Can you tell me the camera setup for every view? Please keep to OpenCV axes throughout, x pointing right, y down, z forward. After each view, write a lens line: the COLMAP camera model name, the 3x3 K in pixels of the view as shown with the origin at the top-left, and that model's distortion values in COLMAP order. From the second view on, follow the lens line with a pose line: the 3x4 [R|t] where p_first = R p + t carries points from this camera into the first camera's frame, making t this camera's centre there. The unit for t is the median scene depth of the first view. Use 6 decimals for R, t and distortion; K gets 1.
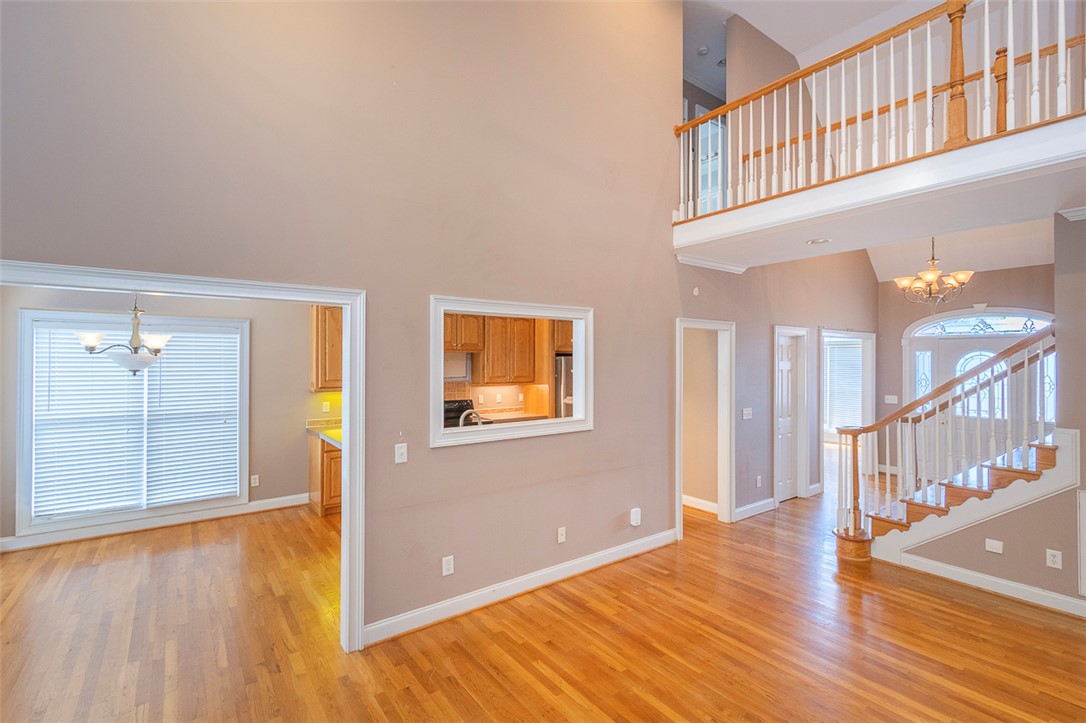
lens RADIAL K [[494.2, 0, 541.8], [0, 494.2, 355.4], [0, 0, 1]] dist [0.003367, -0.001726]
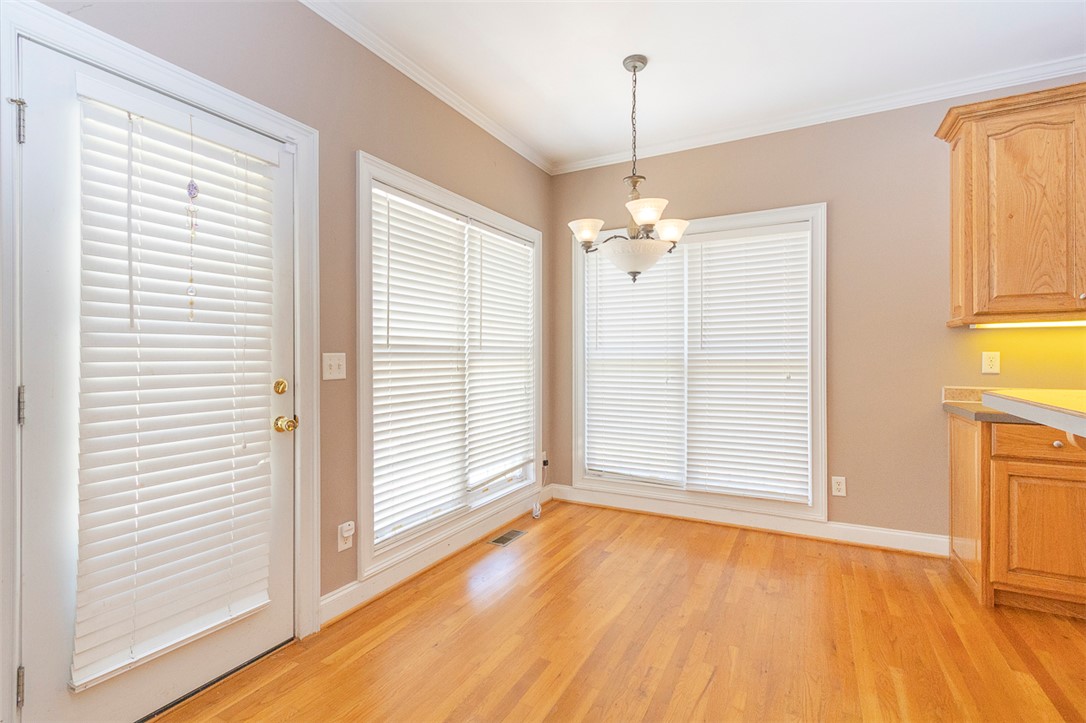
lens RADIAL K [[494.2, 0, 551.0], [0, 494.2, 359.9], [0, 0, 1]] dist [0.003367, -0.001726]
pose [[0.439454, 0.001711, -0.898263, -0.254696], [0.010084, 0.999926, 0.006838, 0.119880], [0.898208, -0.012063, 0.439404, 0.537597]]
